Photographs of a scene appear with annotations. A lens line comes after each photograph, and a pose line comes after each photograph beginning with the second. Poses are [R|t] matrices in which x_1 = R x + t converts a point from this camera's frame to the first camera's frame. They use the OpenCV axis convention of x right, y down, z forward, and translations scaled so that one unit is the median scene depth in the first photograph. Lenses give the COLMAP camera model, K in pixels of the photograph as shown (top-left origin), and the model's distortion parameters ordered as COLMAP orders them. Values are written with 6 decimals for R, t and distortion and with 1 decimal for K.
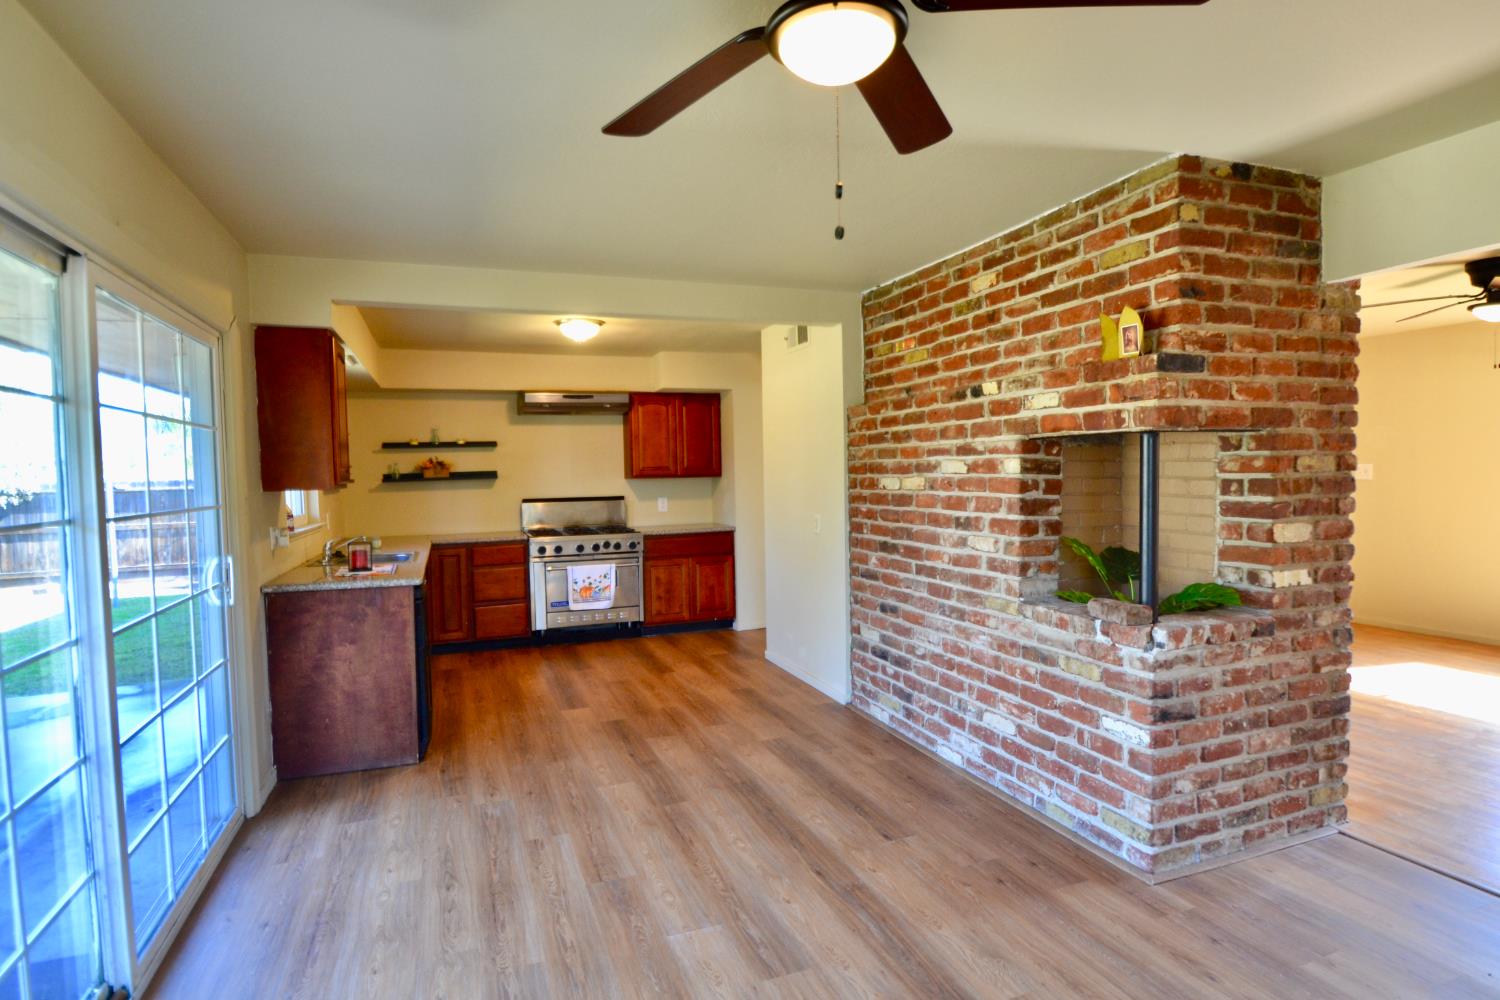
lens RADIAL K [[787.2, 0, 751.3], [0, 787.2, 503.6], [0, 0, 1]] dist [0.000268, -0.000020]
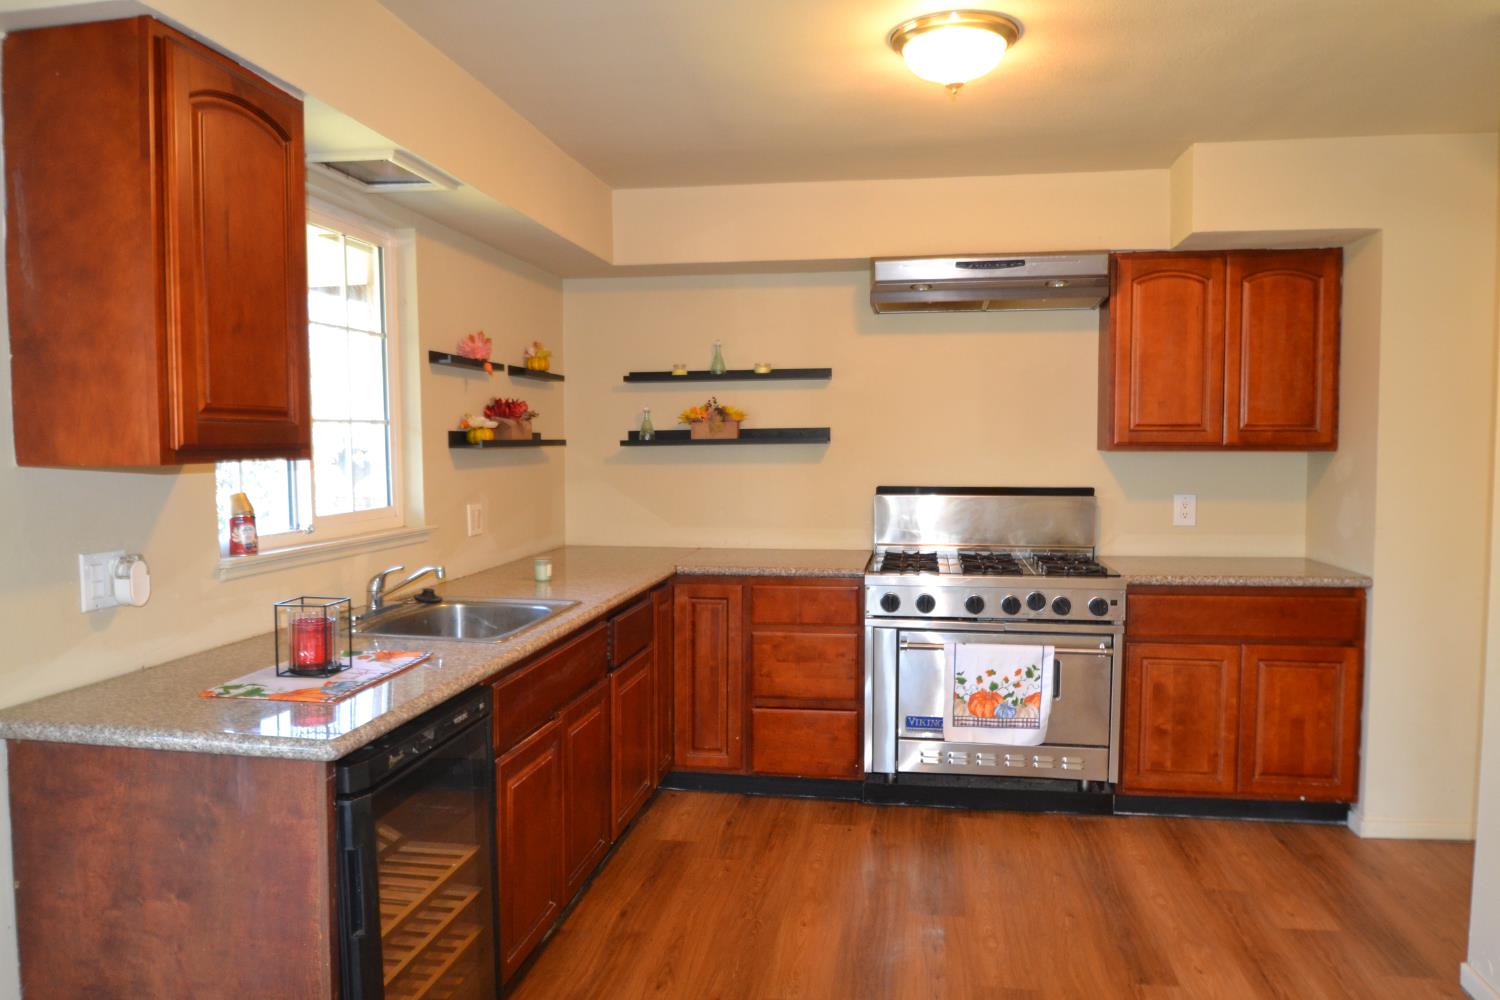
lens RADIAL K [[1073.1, 0, 754.6], [0, 1073.1, 502.4], [0, 0, 1]] dist [-0.034282, 0.003612]
pose [[0.868260, 0.048928, -0.493690, -0.029408], [-0.037489, 0.998750, 0.033050, -0.015476], [0.494690, -0.010188, 0.869010, 0.401835]]
